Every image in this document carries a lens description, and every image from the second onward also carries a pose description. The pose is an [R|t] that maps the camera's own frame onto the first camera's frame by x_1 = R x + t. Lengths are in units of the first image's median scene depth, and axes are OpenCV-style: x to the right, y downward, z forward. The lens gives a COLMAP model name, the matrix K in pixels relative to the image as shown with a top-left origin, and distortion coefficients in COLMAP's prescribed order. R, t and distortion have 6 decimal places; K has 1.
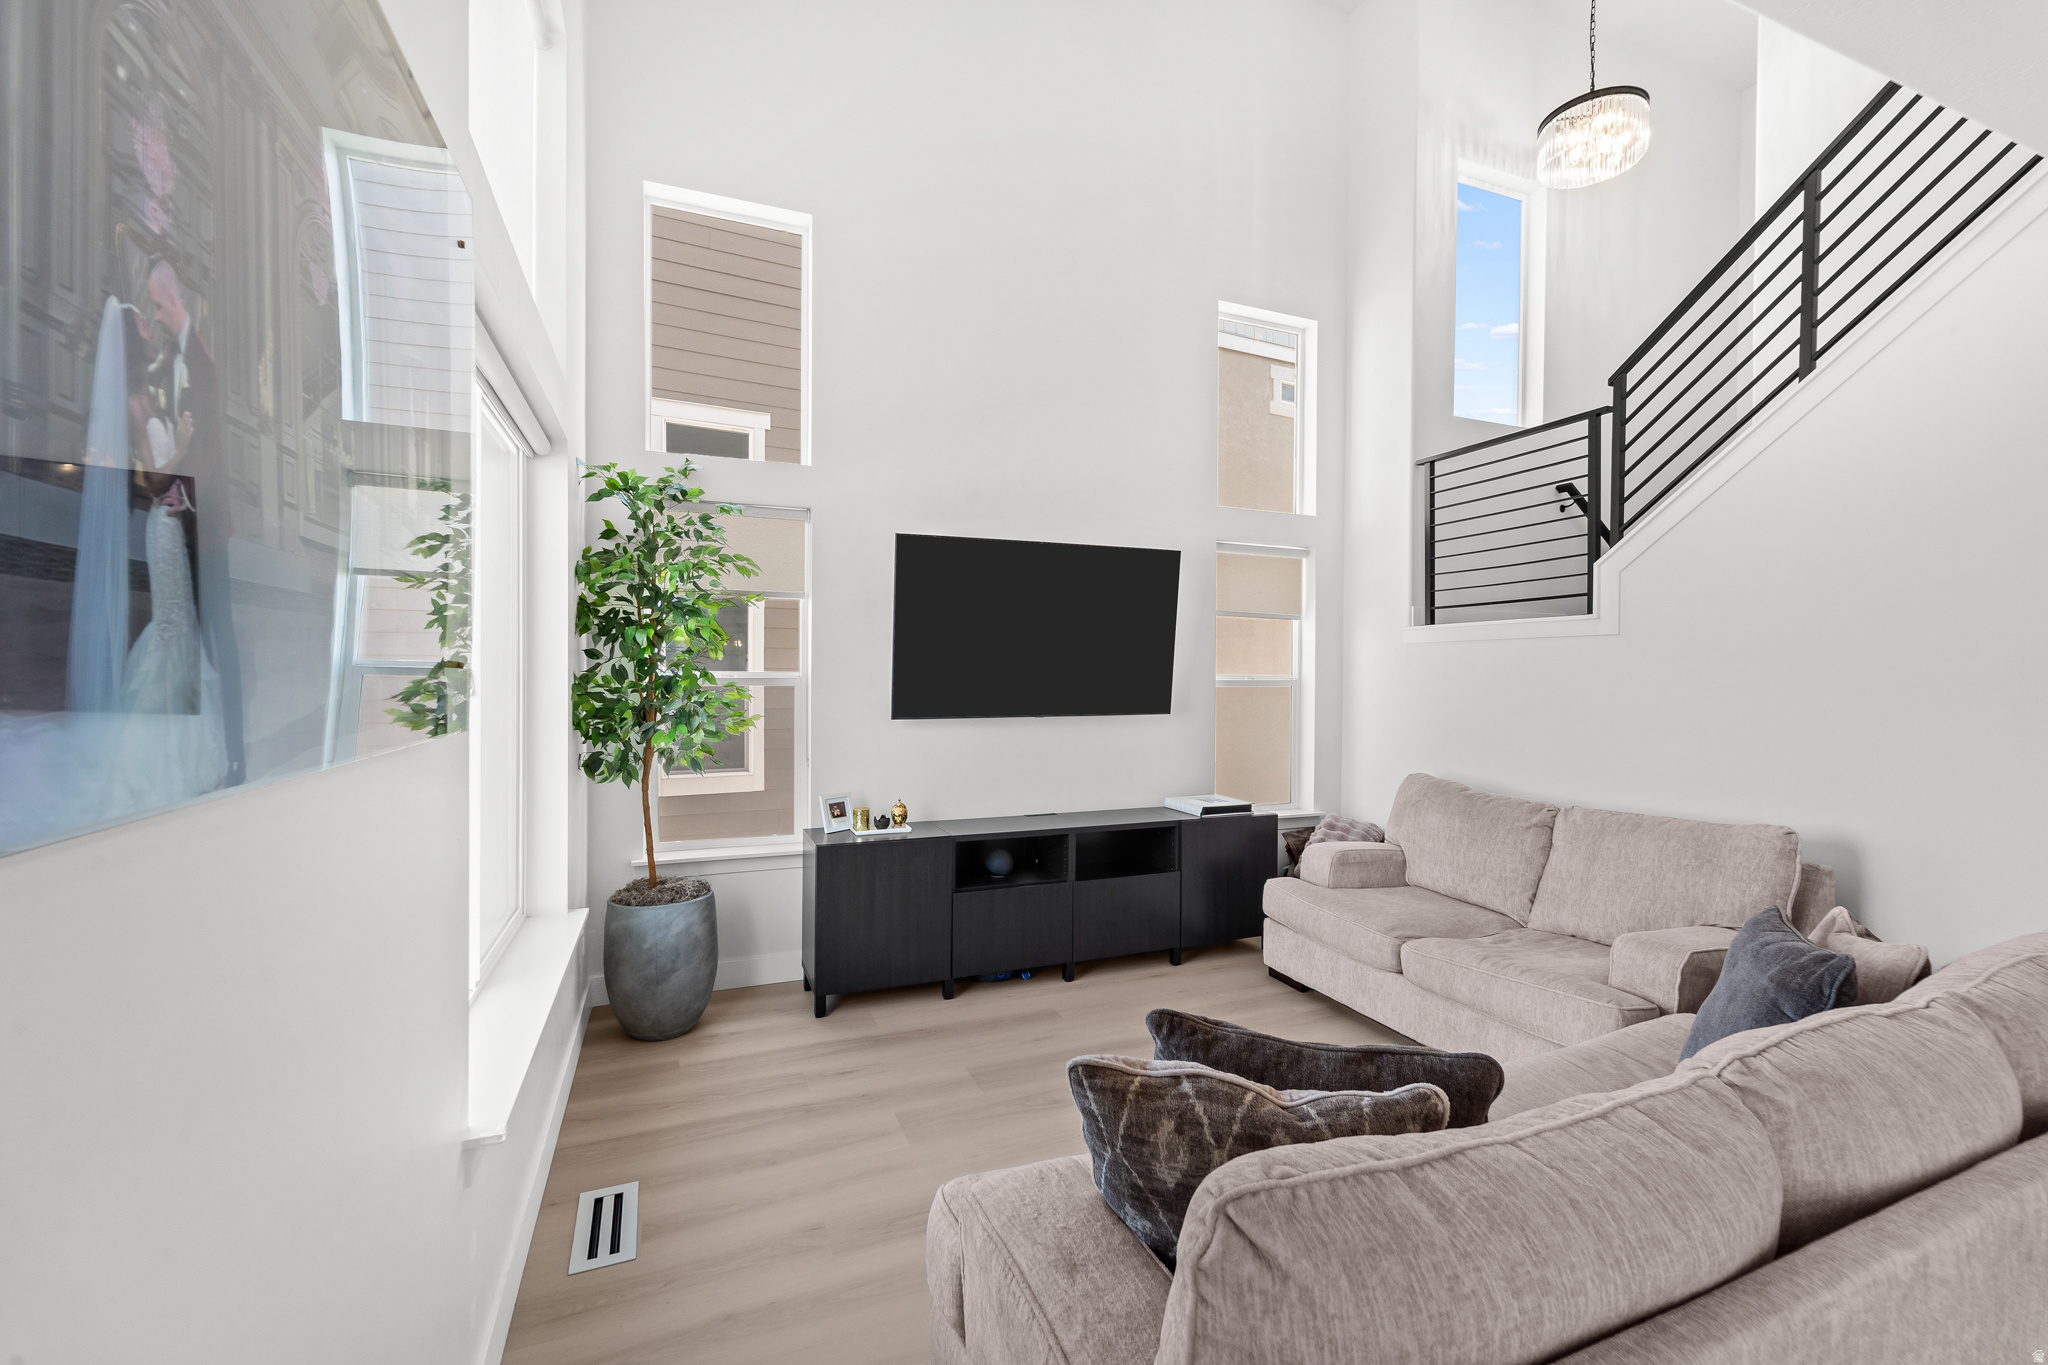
lens RADIAL K [[847.6, 0, 1029.1], [0, 847.6, 681.7], [0, 0, 1]] dist [0.005254, -0.002227]
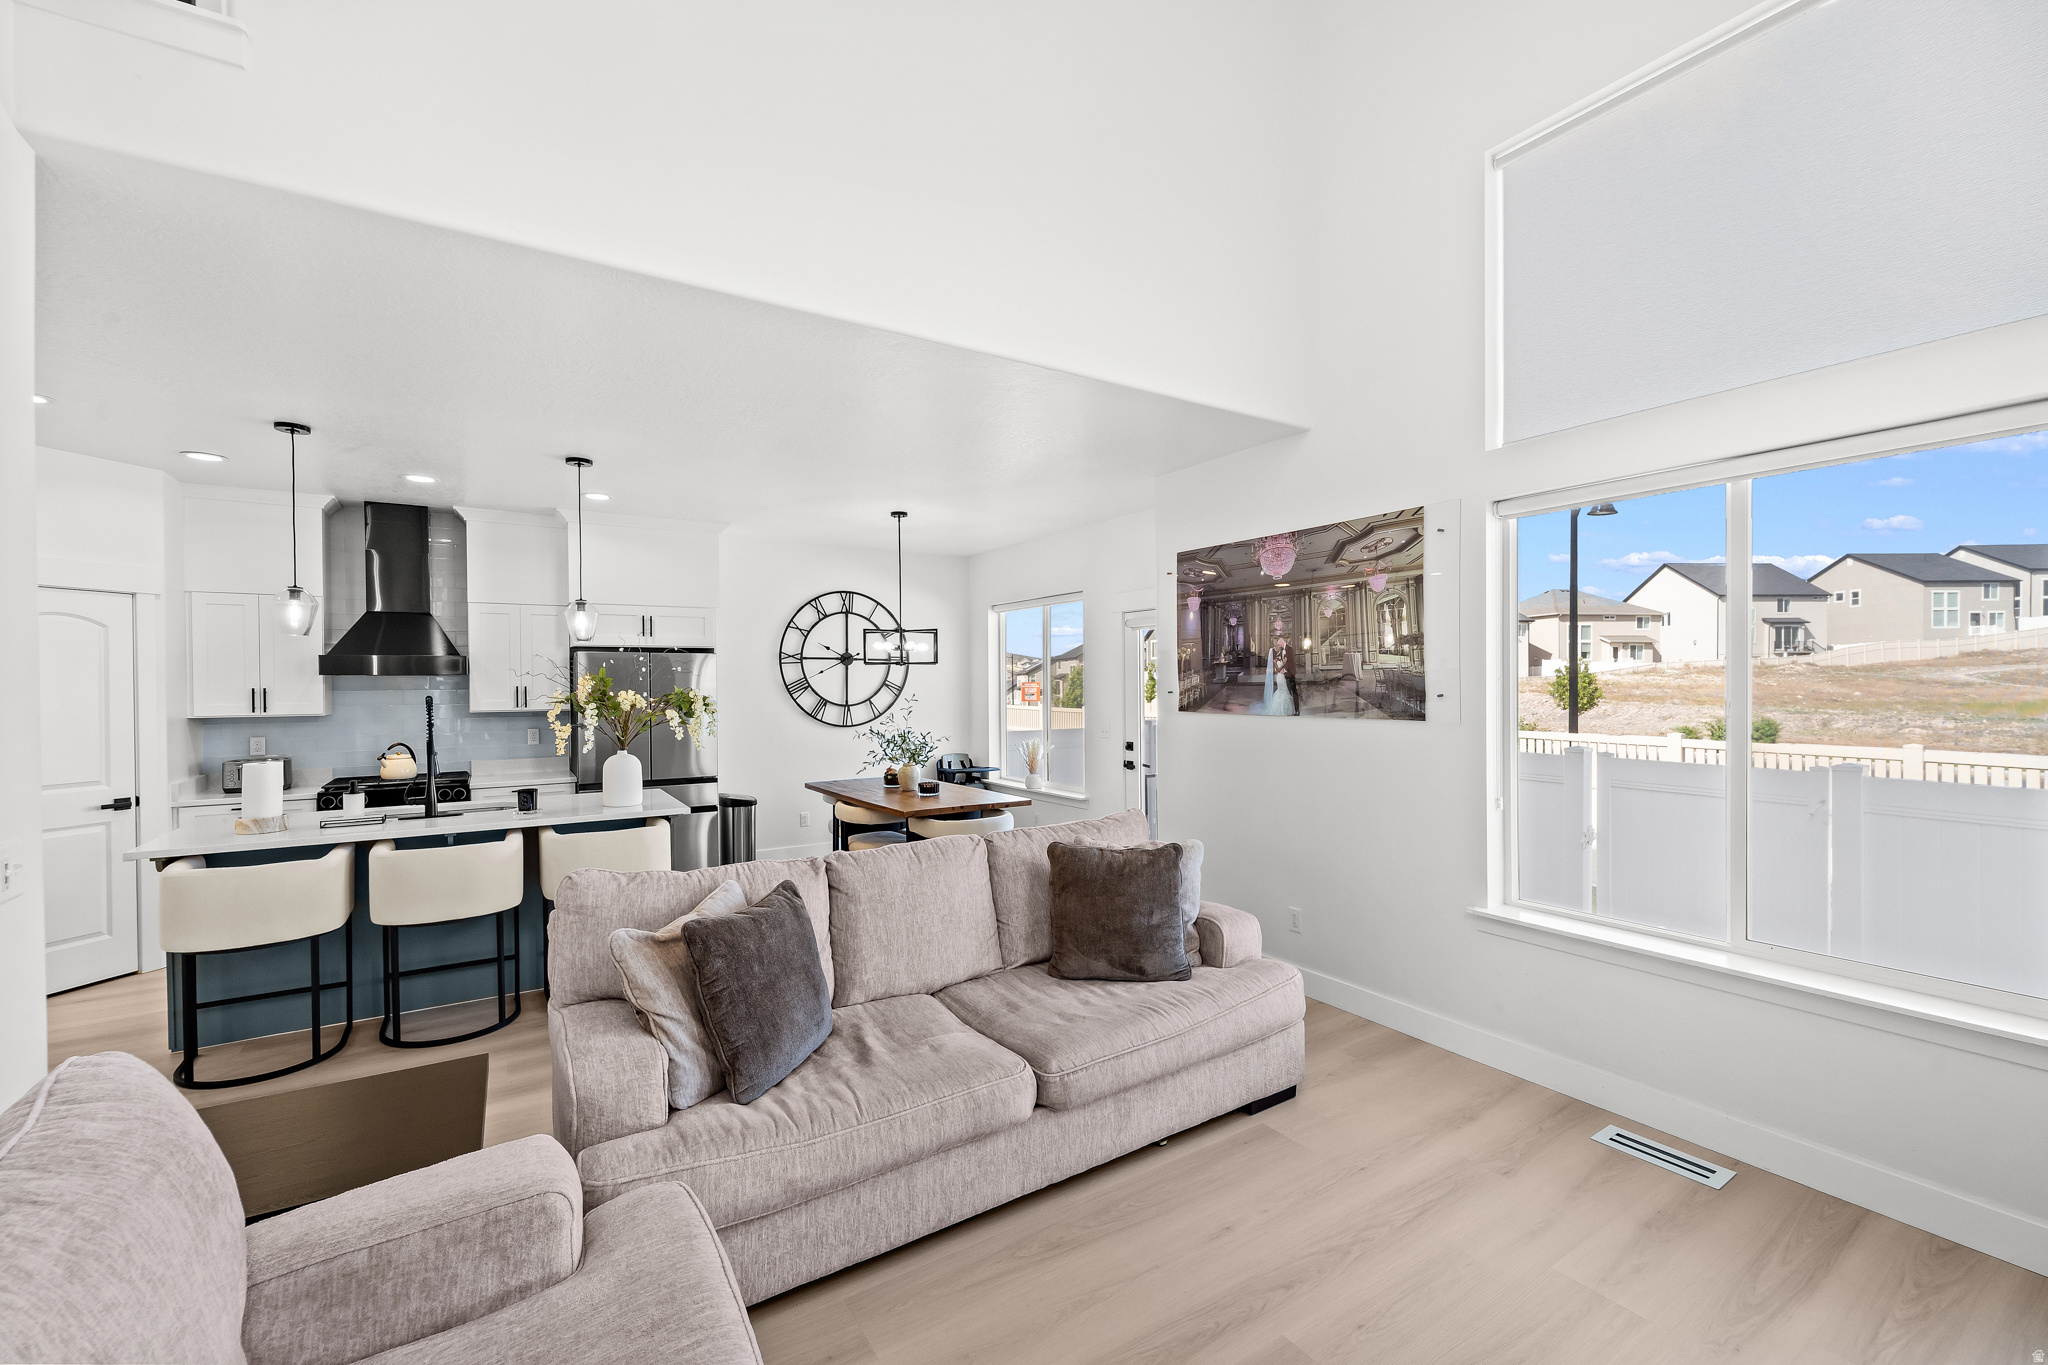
lens RADIAL K [[847.6, 0, 1042.5], [0, 847.6, 694.6], [0, 0, 1]] dist [0.005254, -0.002227]
pose [[-0.981994, 0.003693, -0.188875, 0.348838], [-0.000326, 0.999774, 0.021248, -0.027493], [0.188911, 0.020927, -0.981771, 1.171825]]
